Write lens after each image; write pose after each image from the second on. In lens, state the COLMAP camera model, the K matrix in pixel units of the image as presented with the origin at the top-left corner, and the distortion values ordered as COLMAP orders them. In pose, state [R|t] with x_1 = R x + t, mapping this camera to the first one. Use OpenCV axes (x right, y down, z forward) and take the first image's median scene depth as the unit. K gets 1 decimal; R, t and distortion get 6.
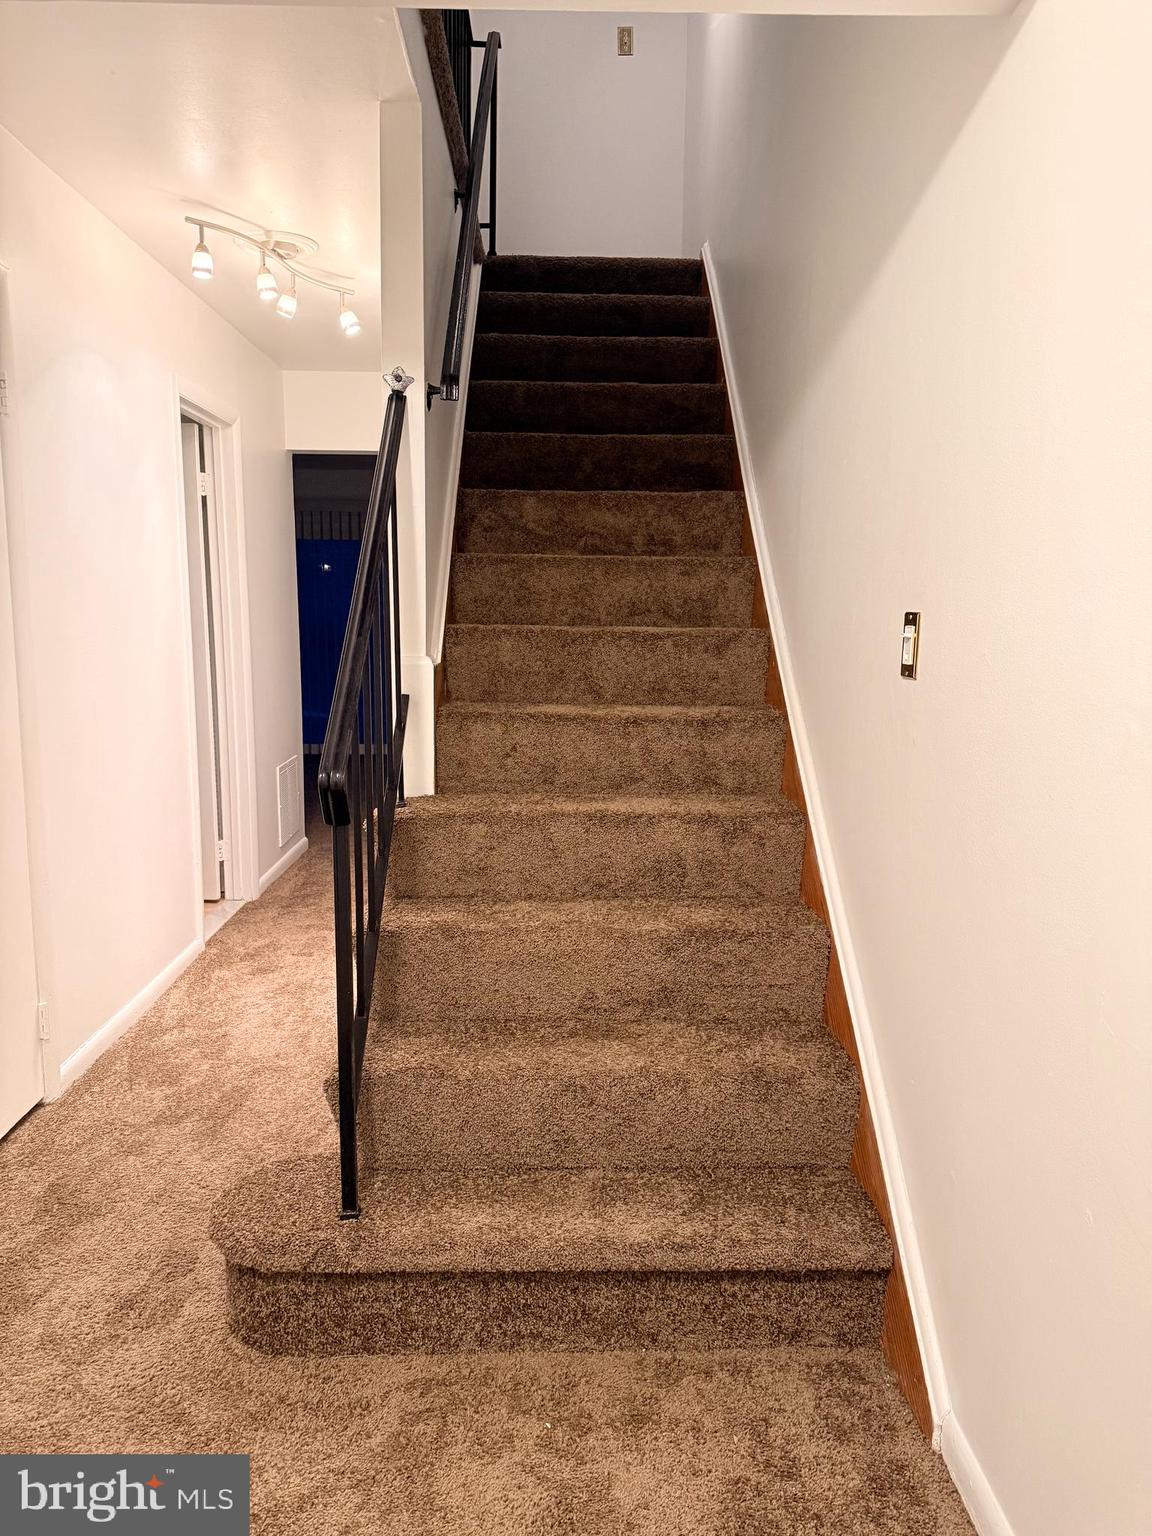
lens RADIAL K [[1113.0, 0, 576.0], [0, 1113.0, 768.0], [0, 0, 1]] dist [0.170164, -0.295761]
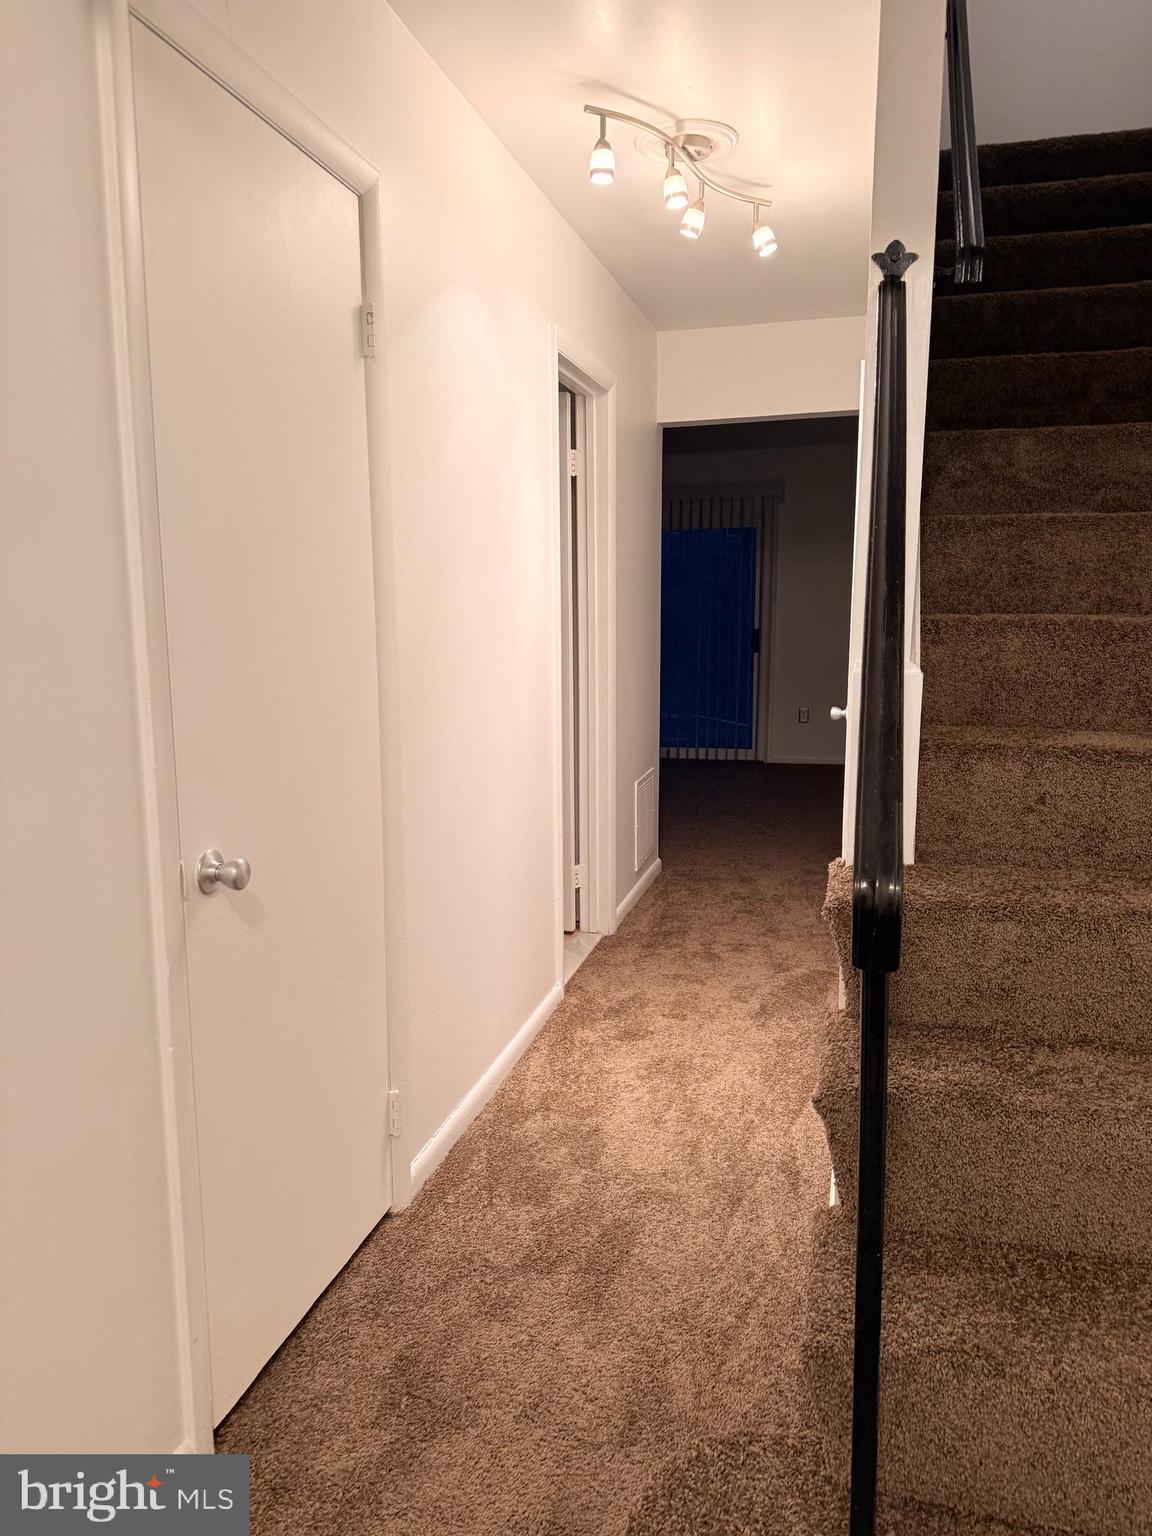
lens RADIAL K [[1113.0, 0, 576.0], [0, 1113.0, 768.0], [0, 0, 1]] dist [0.170164, -0.295761]
pose [[0.961187, 0.030347, -0.274224, -0.130613], [-0.029103, 0.999539, 0.008605, -0.032755], [0.274359, -0.000290, 0.961627, 0.263406]]
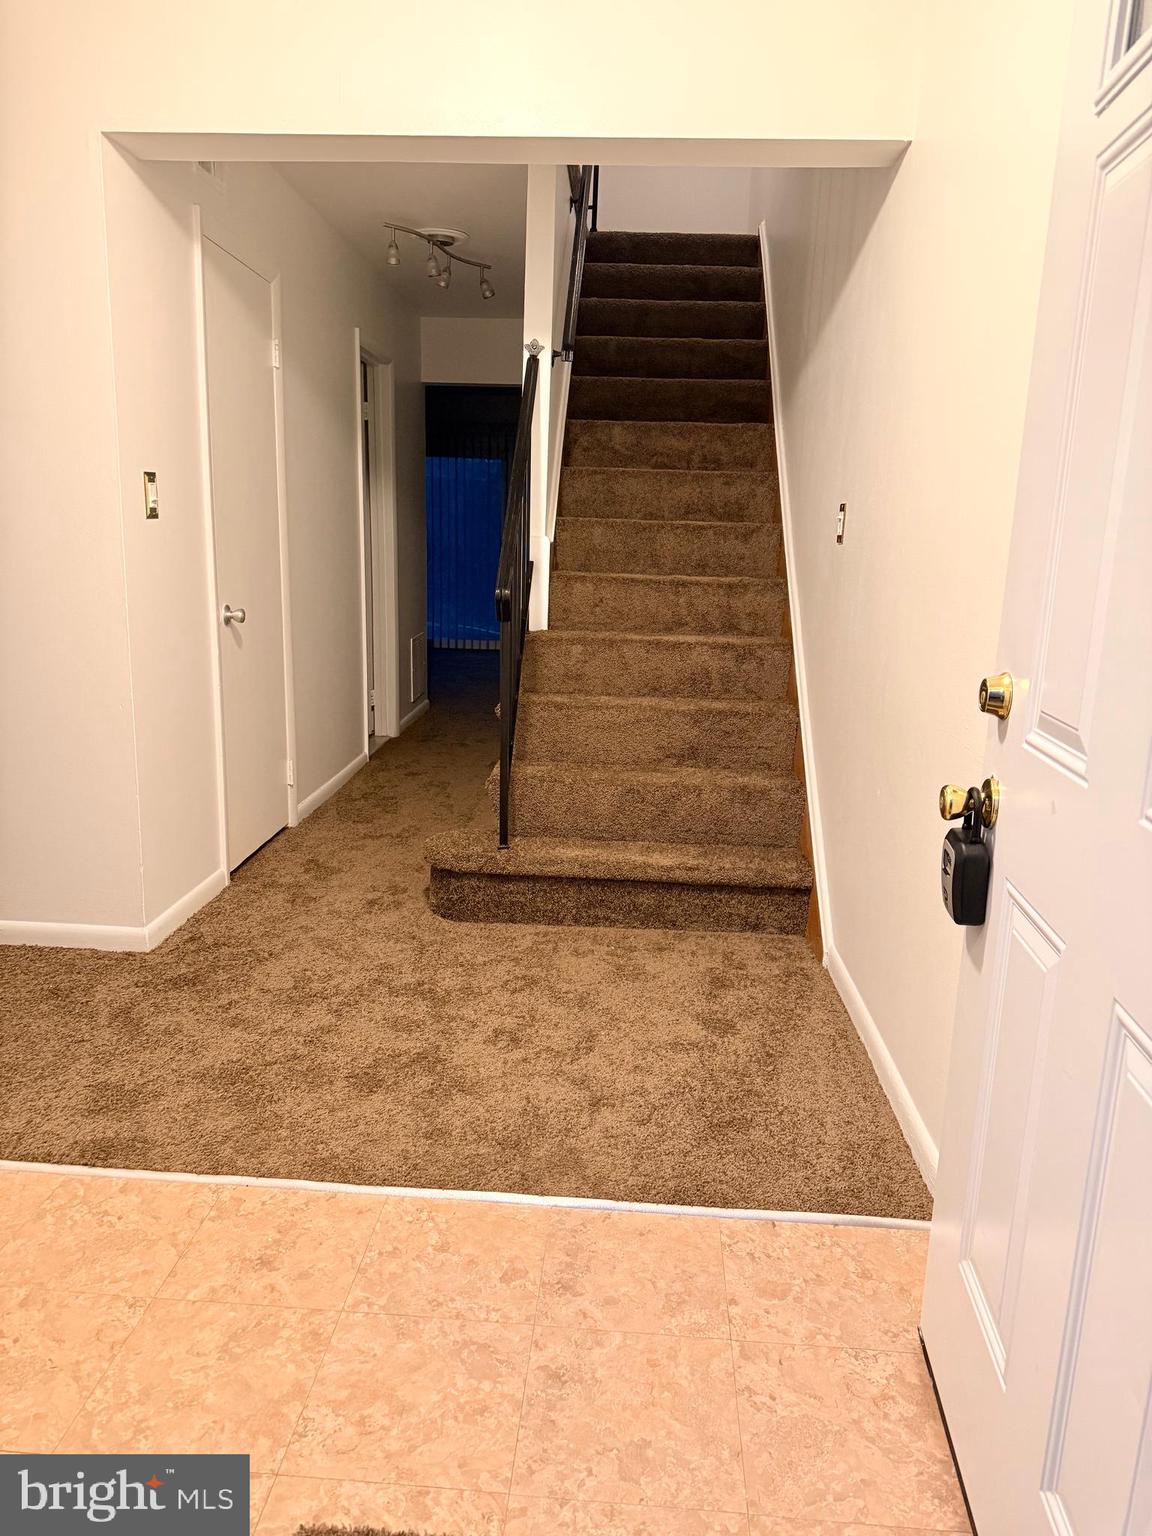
lens RADIAL K [[1113.0, 0, 576.0], [0, 1113.0, 768.0], [0, 0, 1]] dist [0.170164, -0.295761]
pose [[0.997367, 0.034842, -0.063596, 0.013173], [-0.030613, 0.997330, 0.066305, 0.103021], [0.065737, -0.064183, 0.995771, -0.483471]]
